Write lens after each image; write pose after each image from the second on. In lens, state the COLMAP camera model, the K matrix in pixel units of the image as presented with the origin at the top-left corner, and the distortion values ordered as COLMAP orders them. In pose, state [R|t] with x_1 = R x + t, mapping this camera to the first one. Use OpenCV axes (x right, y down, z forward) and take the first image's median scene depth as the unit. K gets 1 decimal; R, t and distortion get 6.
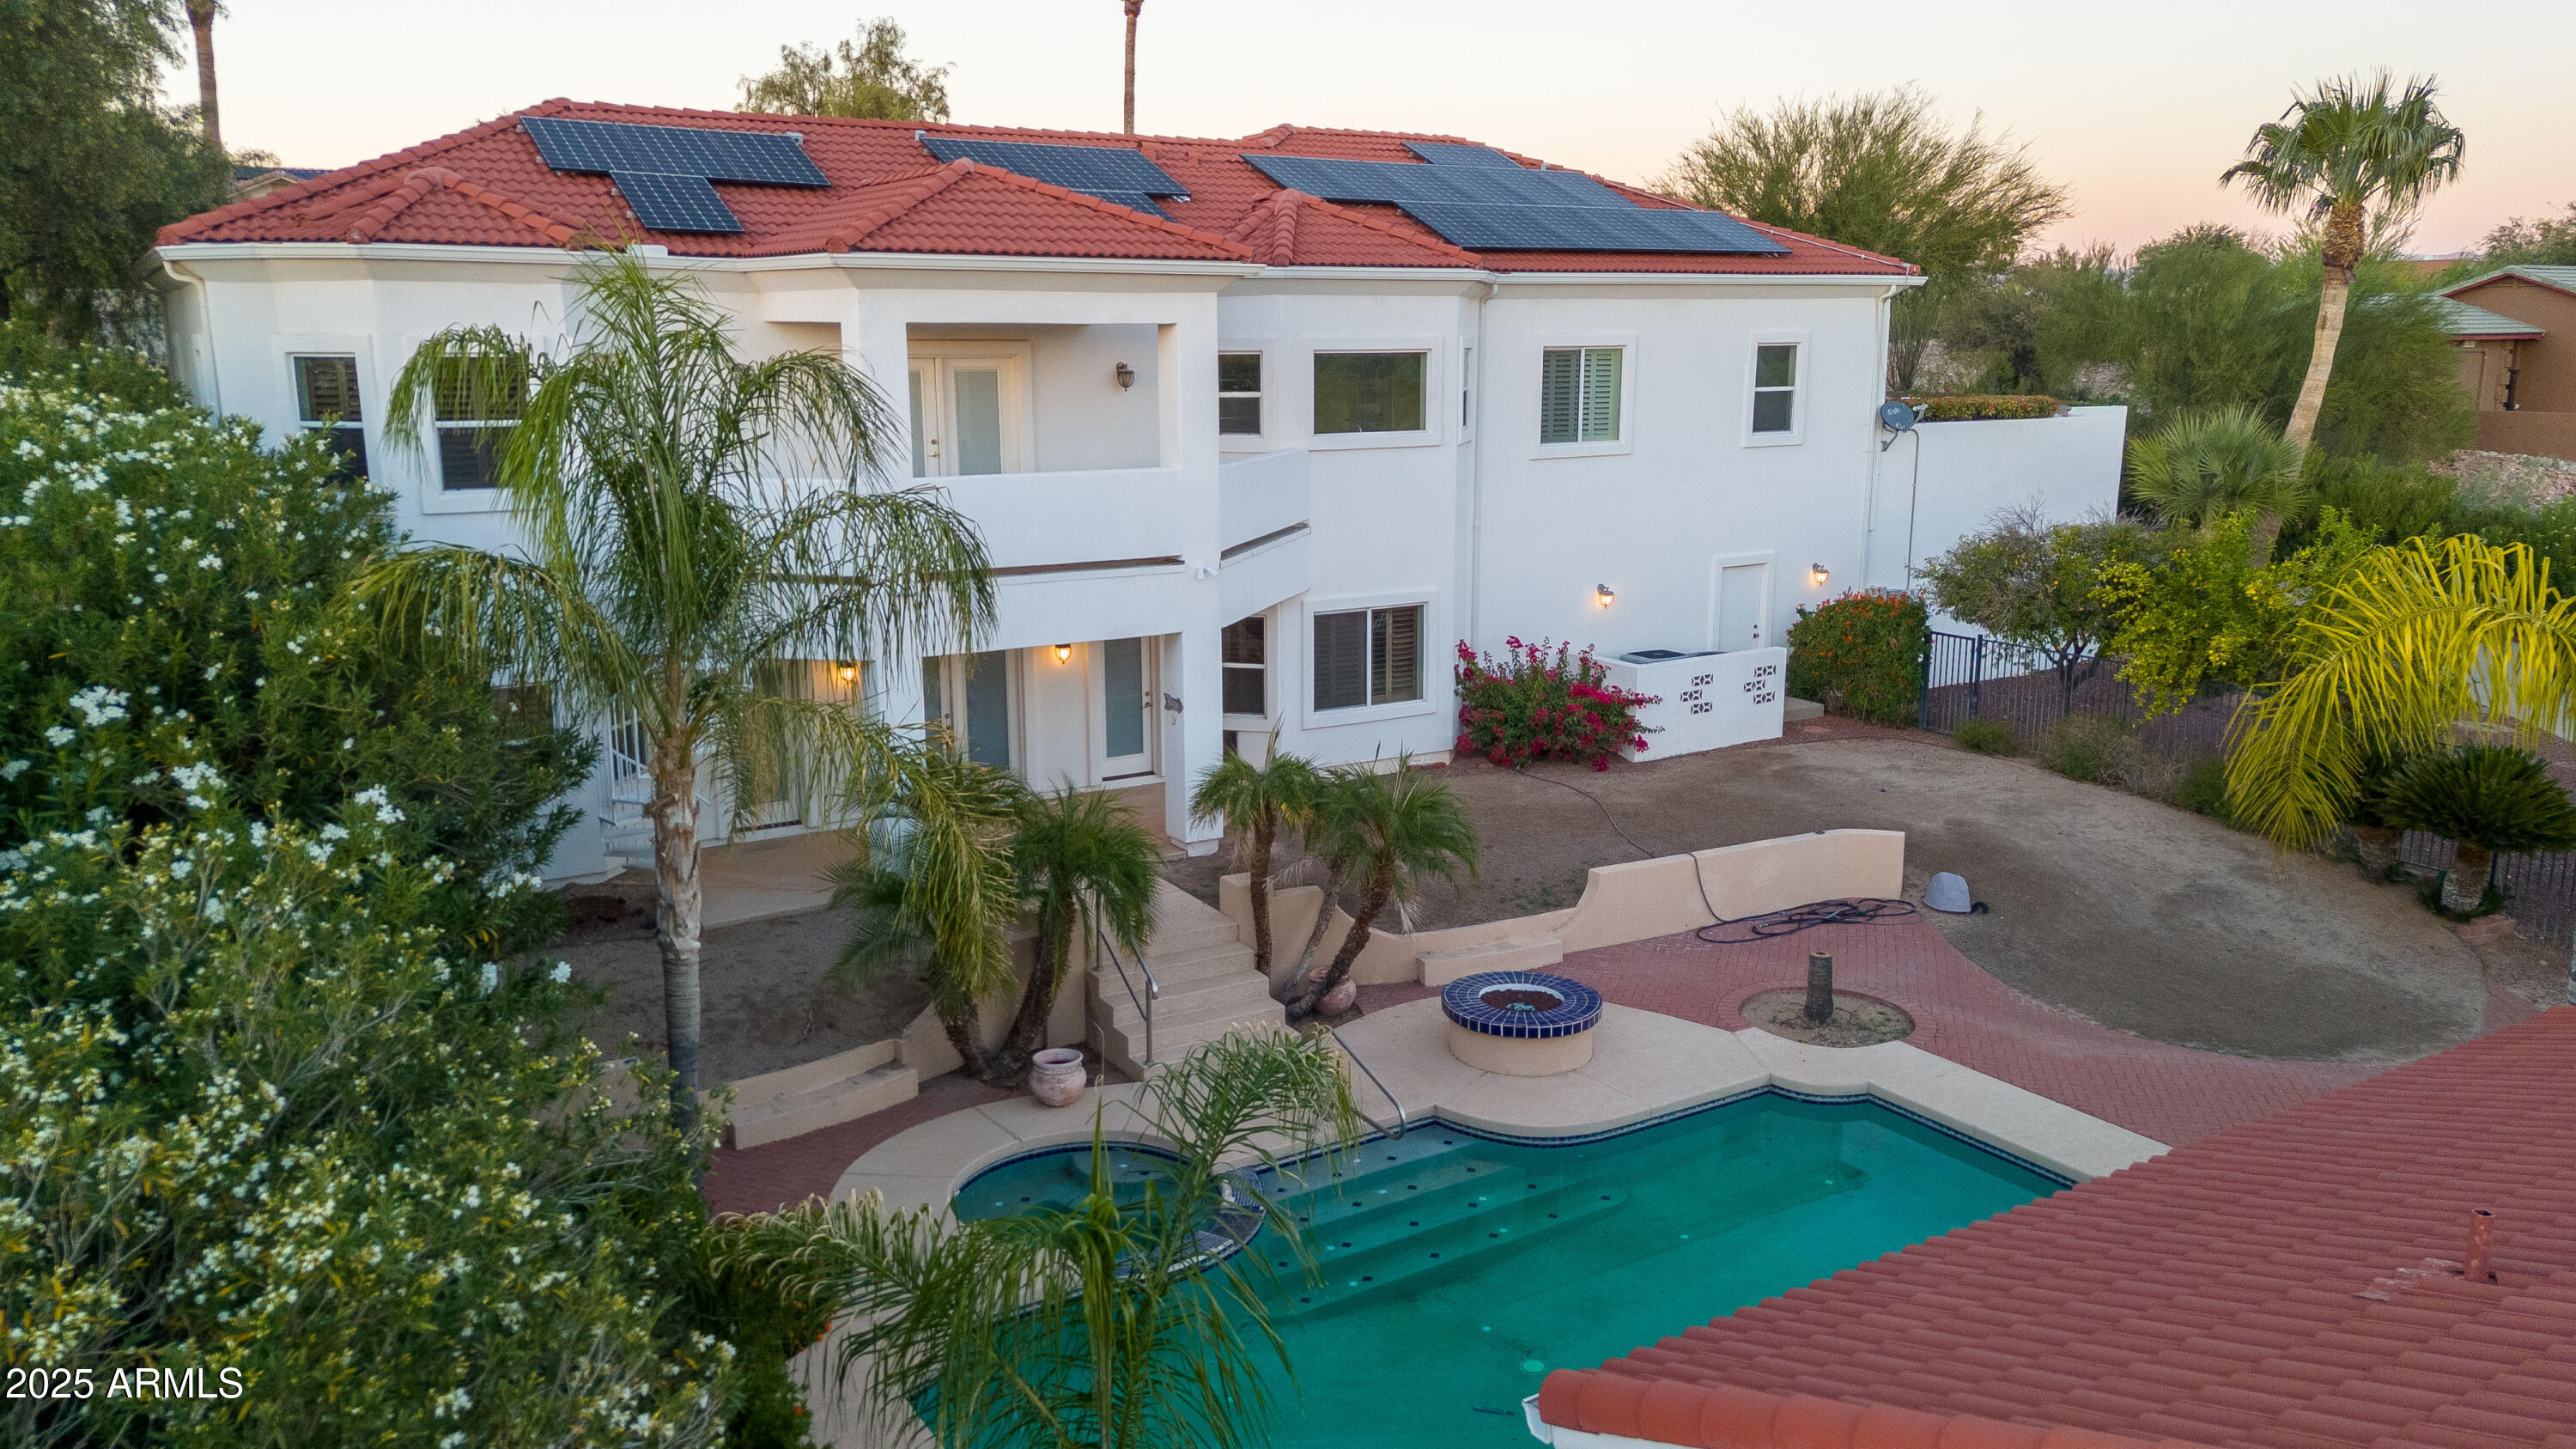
lens RADIAL K [[1877.4, 0, 1274.5], [0, 1877.4, 740.9], [0, 0, 1]] dist [0.079575, -0.103983]
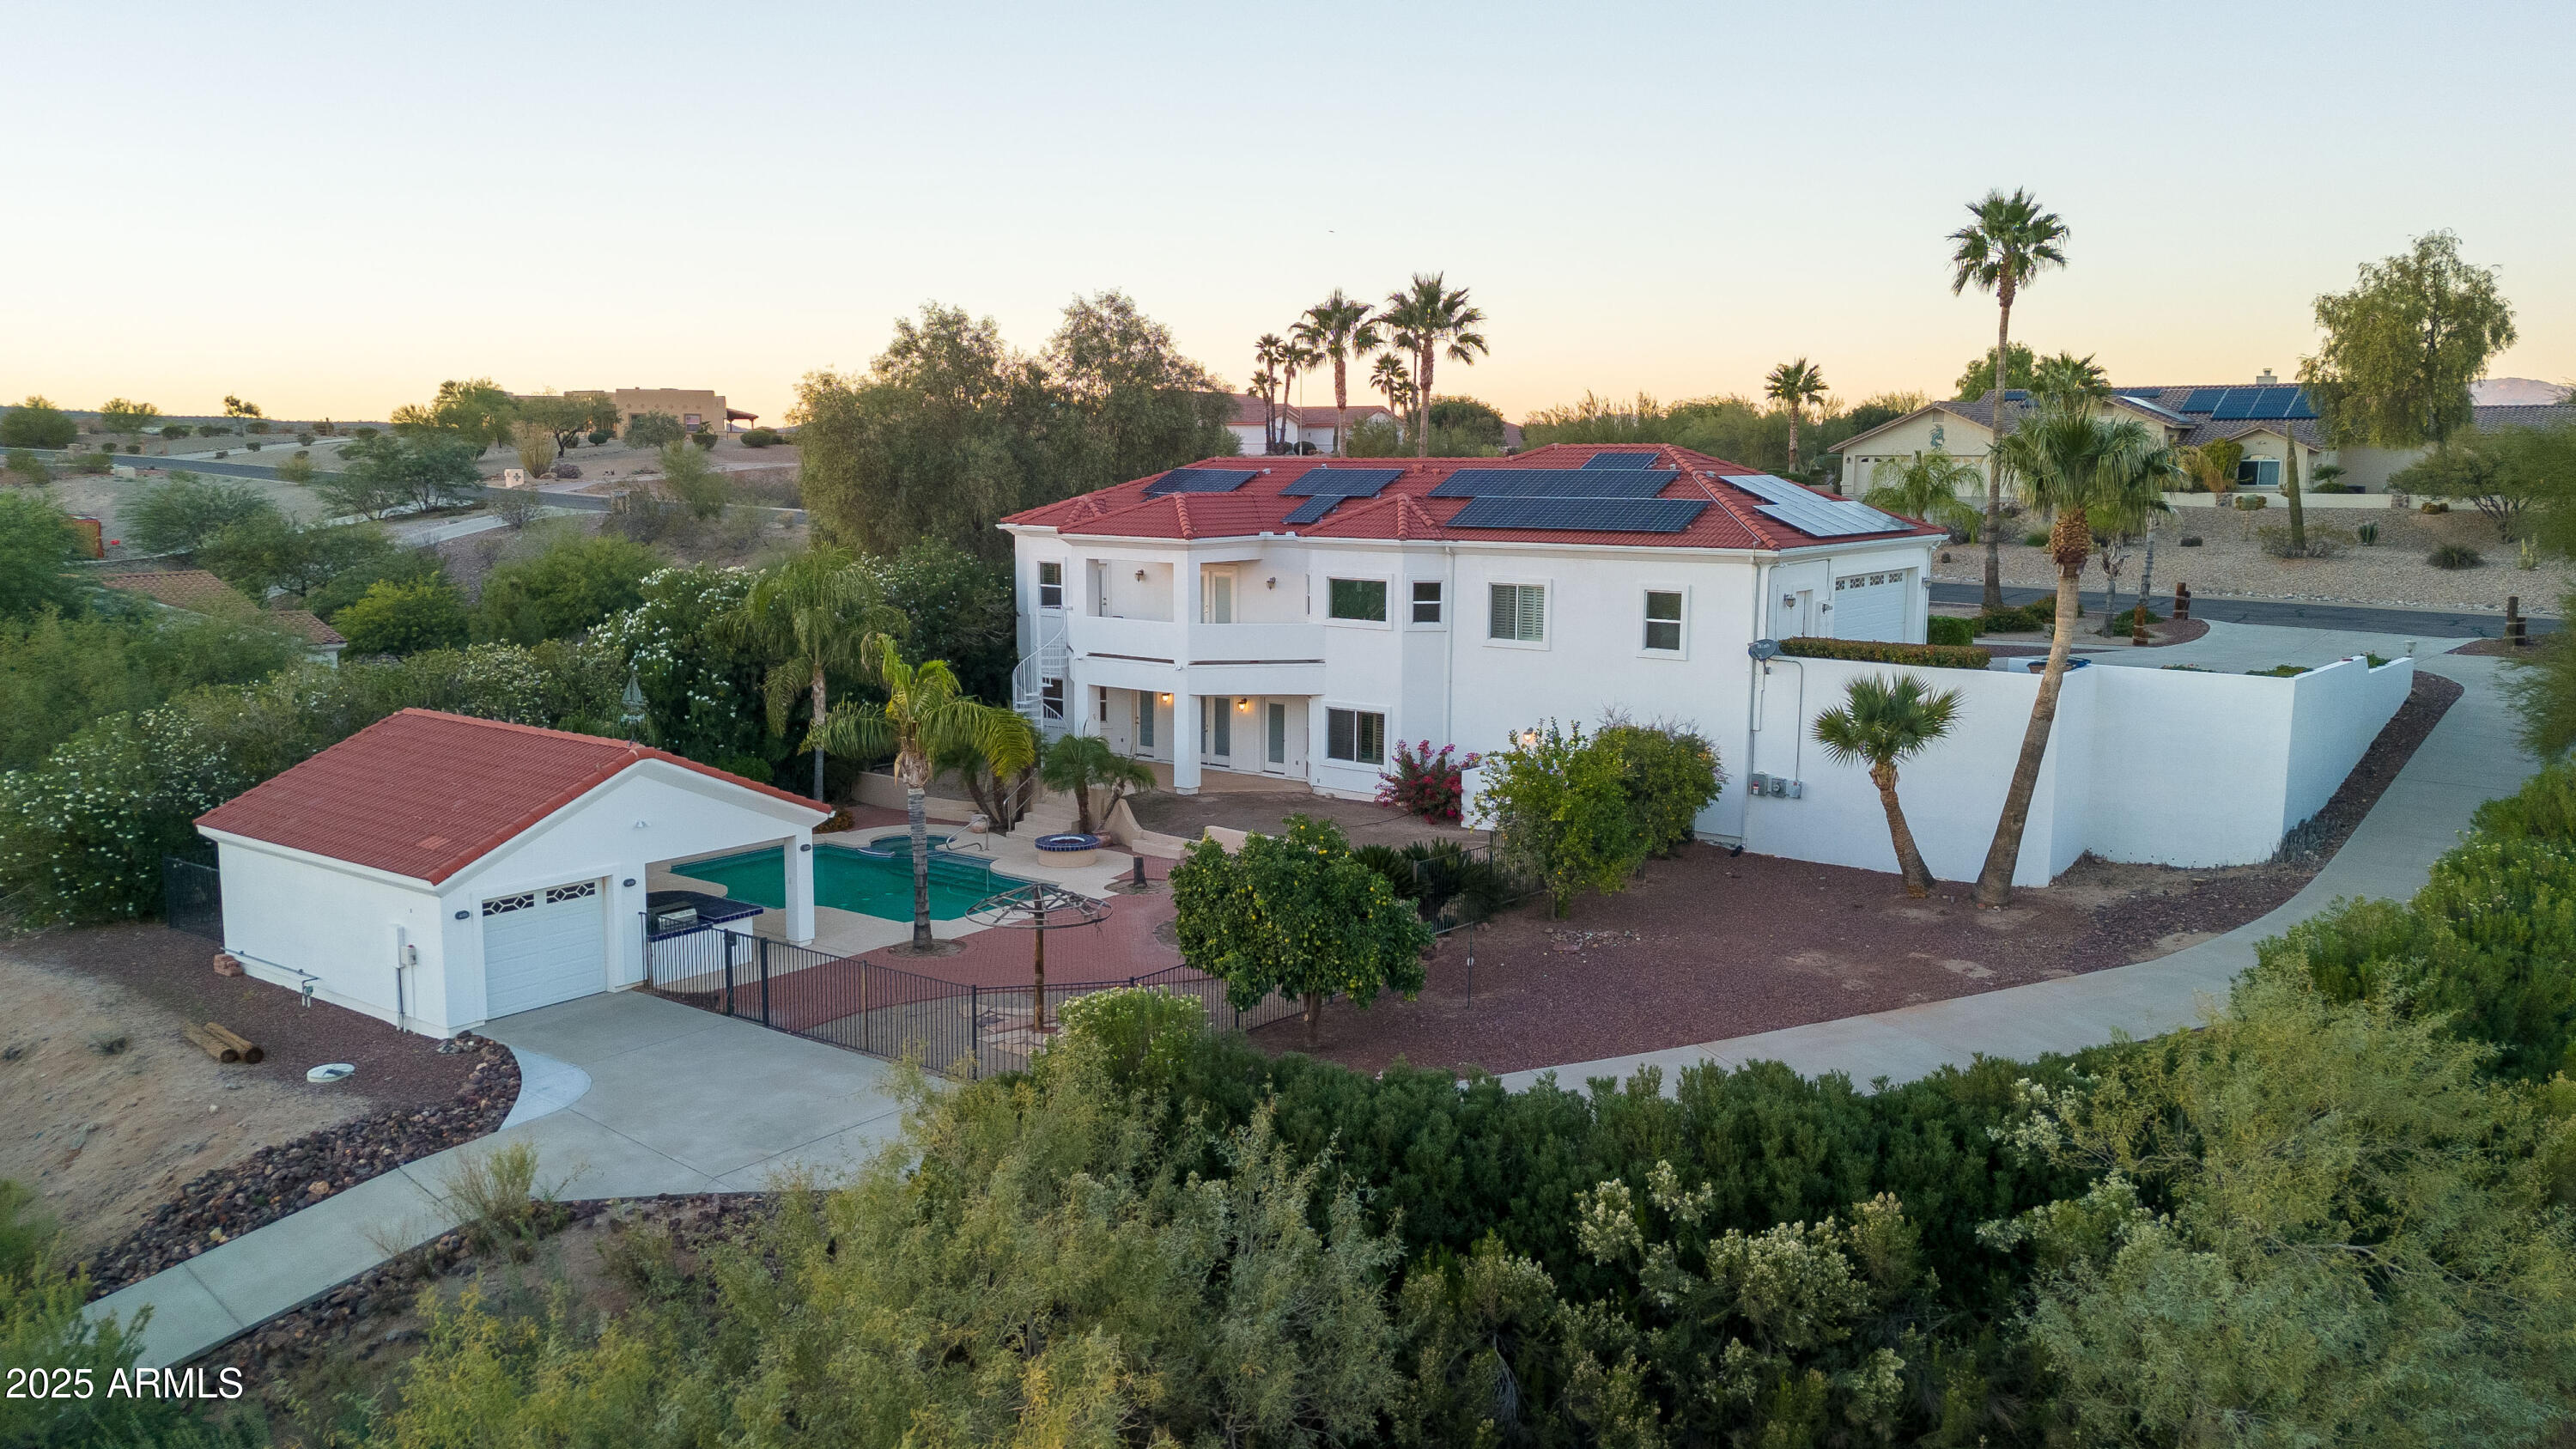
lens RADIAL K [[1864.9, 0, 1288.0], [0, 1864.9, 724.5], [0, 0, 1]] dist [0.089971, -0.114147]
pose [[0.357214, 0.136201, -0.924039, 1.858613], [-0.203552, 0.976884, 0.065302, -0.174051], [0.911573, 0.164763, 0.376681, 0.235594]]
